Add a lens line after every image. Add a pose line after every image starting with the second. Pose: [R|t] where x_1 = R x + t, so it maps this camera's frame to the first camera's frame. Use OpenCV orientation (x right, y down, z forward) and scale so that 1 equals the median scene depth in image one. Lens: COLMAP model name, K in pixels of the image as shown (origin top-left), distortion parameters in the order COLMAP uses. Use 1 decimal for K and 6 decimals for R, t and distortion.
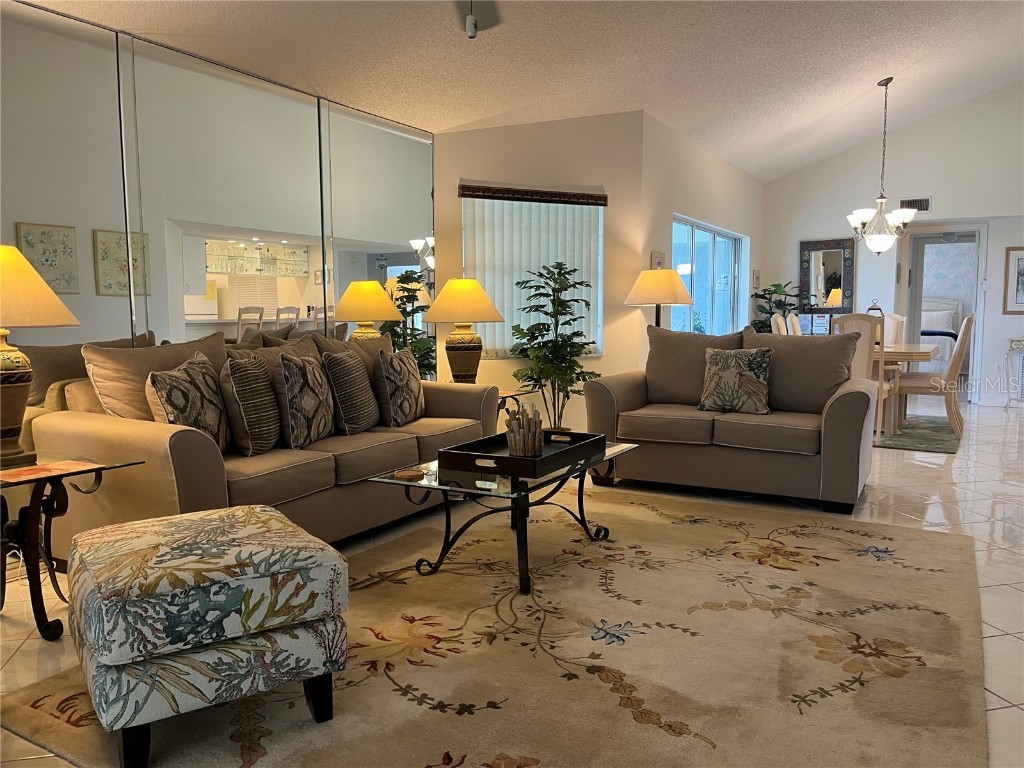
lens RADIAL K [[776.3, 0, 516.8], [0, 776.3, 383.6], [0, 0, 1]] dist [0.048384, -0.065492]
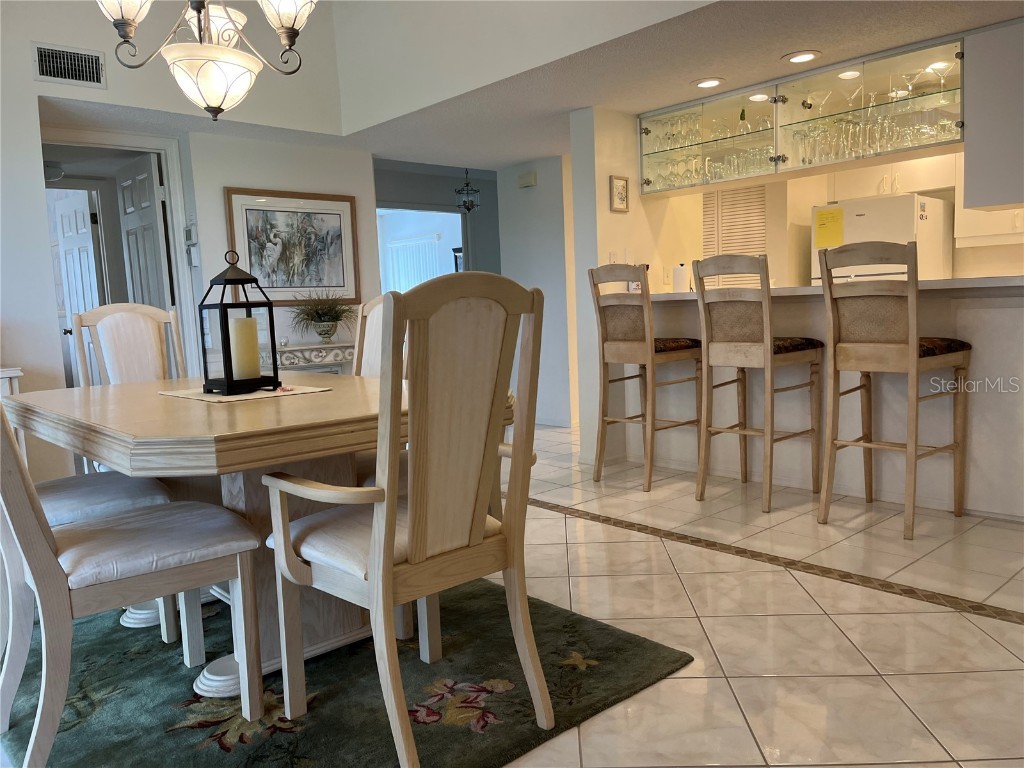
lens RADIAL K [[776.3, 0, 516.8], [0, 776.3, 383.6], [0, 0, 1]] dist [0.048384, -0.065492]
pose [[0.296327, -0.110490, 0.948674, 0.274668], [0.127306, 0.988992, 0.075421, -0.097551], [-0.946564, 0.098422, 0.307131, 1.230406]]
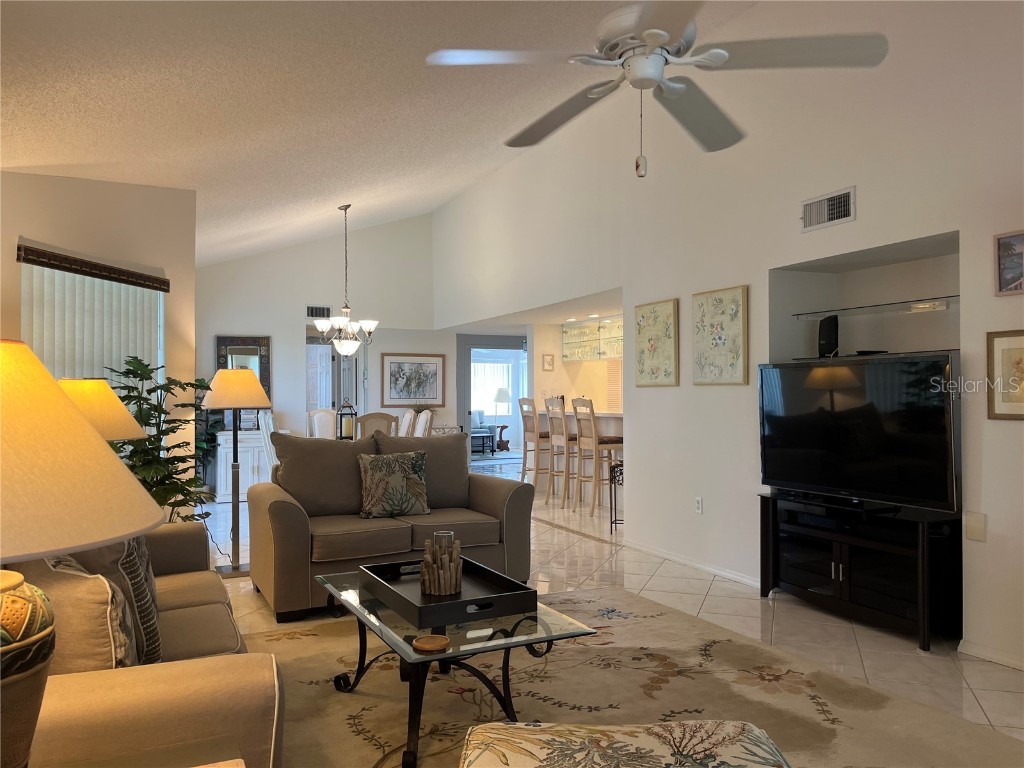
lens RADIAL K [[776.3, 0, 516.8], [0, 776.3, 383.6], [0, 0, 1]] dist [0.048384, -0.065492]
pose [[0.565022, 0.011785, 0.824992, -0.484714], [0.076068, 0.994895, -0.066310, -0.057180], [-0.821562, 0.100222, 0.561241, 0.287919]]
